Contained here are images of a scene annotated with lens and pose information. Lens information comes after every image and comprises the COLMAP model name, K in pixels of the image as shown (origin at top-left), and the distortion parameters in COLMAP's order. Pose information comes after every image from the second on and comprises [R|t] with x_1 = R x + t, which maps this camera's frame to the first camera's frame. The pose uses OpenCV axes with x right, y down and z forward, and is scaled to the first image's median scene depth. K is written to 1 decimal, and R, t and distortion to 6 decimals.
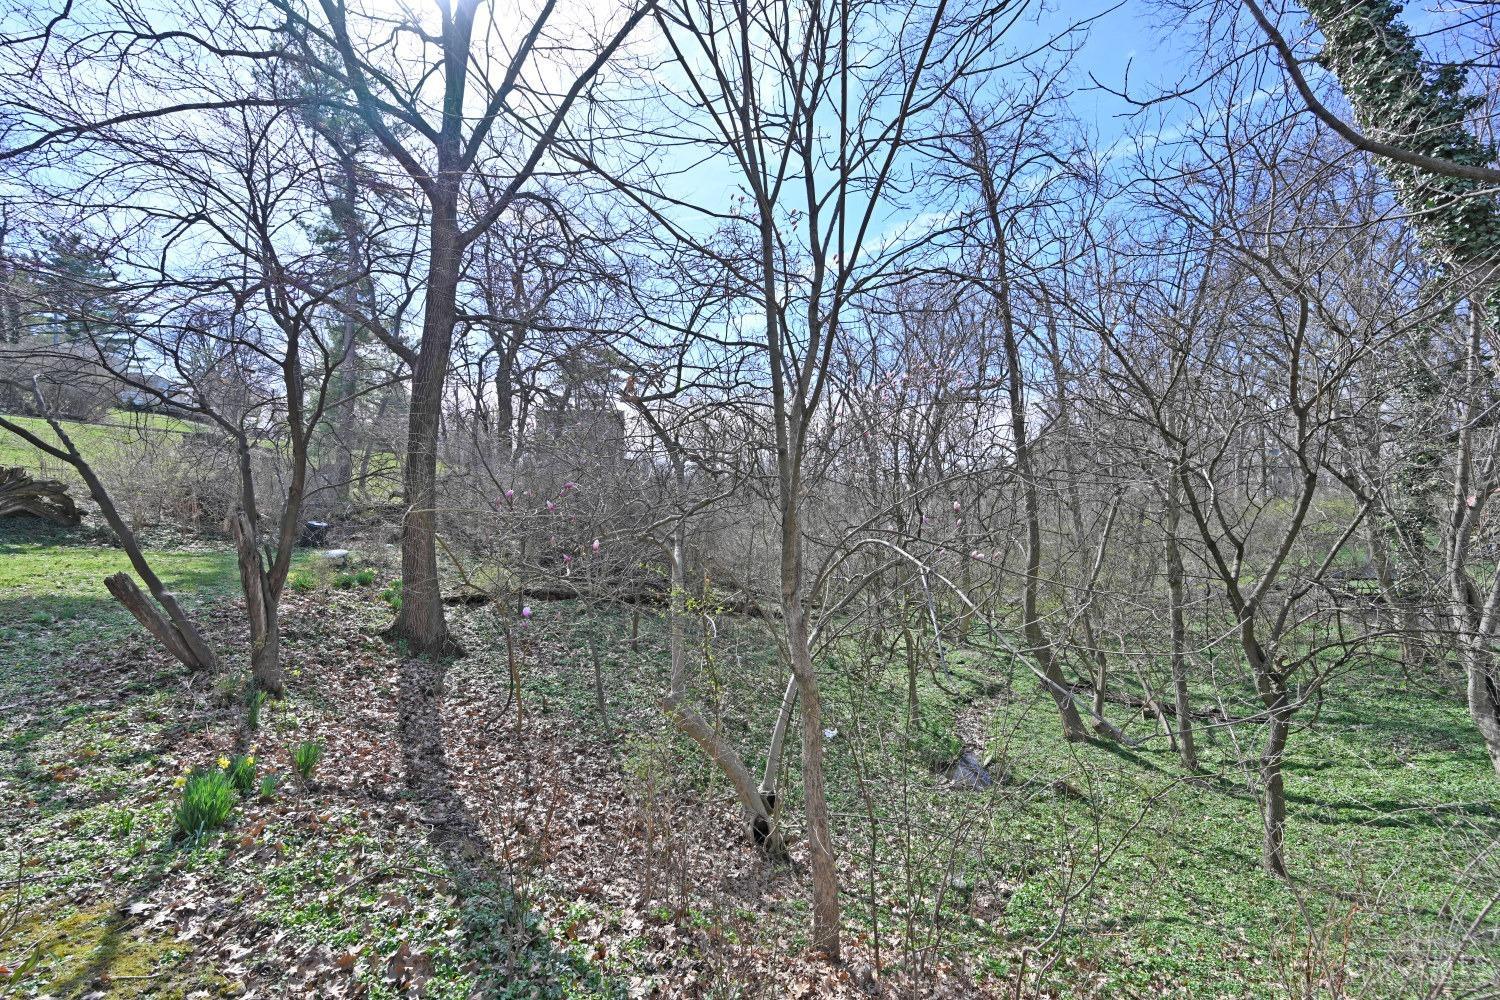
lens RADIAL K [[595.2, 0, 747.5], [0, 595.2, 502.0], [0, 0, 1]] dist [0.000898, 0.000110]
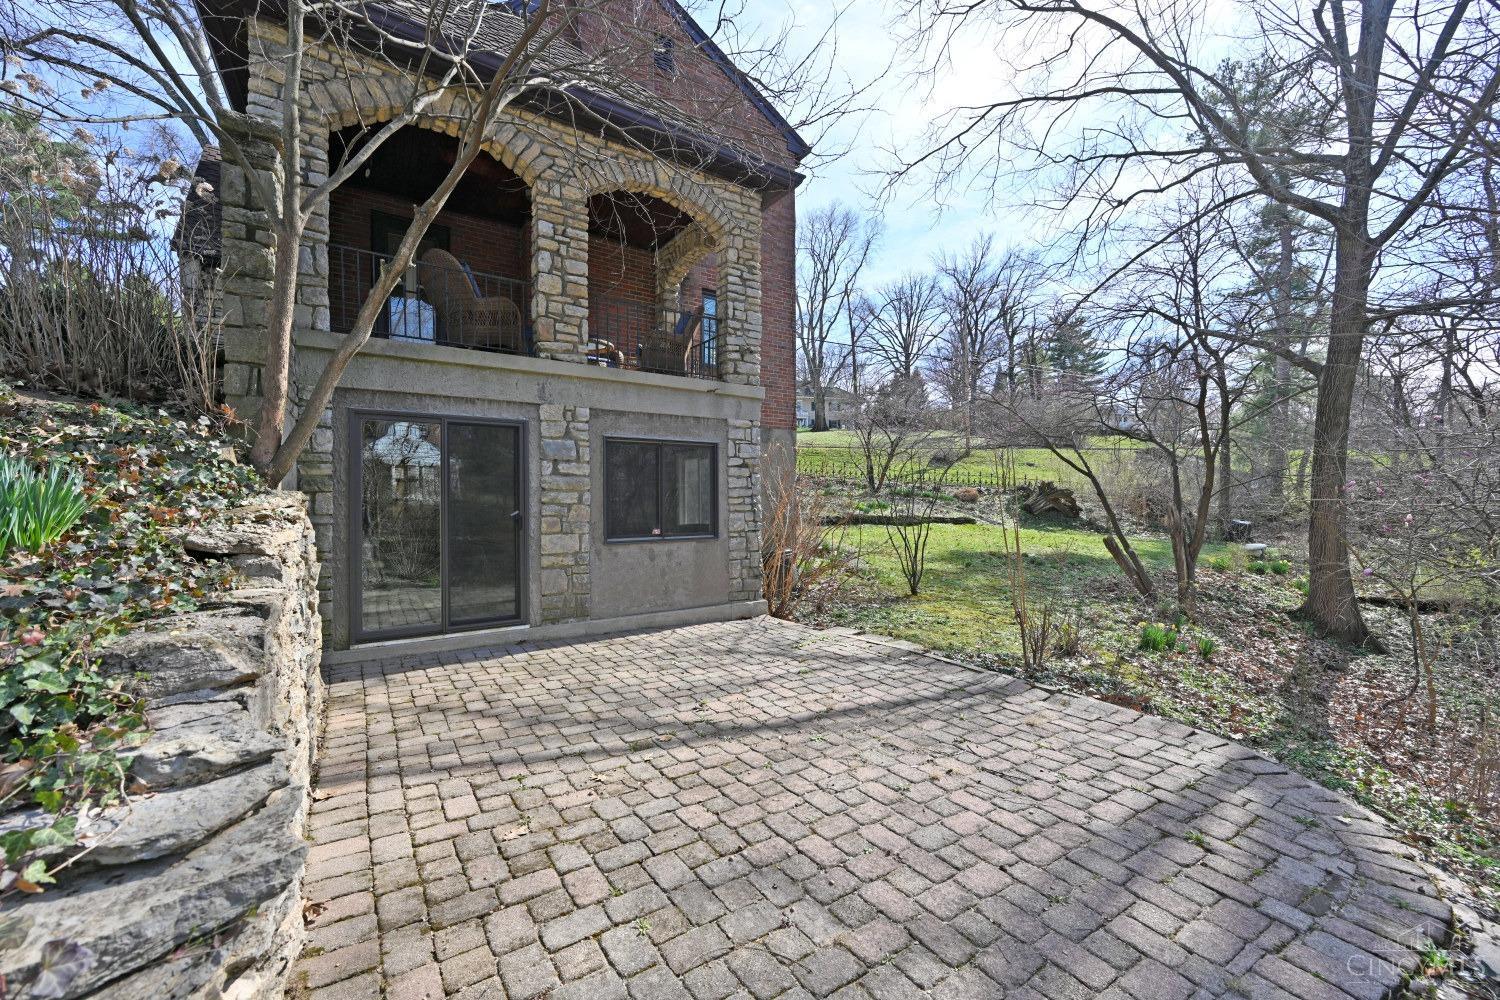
lens RADIAL K [[595.2, 0, 747.5], [0, 595.2, 502.0], [0, 0, 1]] dist [0.000898, 0.000110]
pose [[0.234152, -0.004311, -0.972191, 0.242211], [-0.003756, 0.999979, -0.005339, 0.015085], [0.972193, 0.004902, 0.234130, -0.267234]]
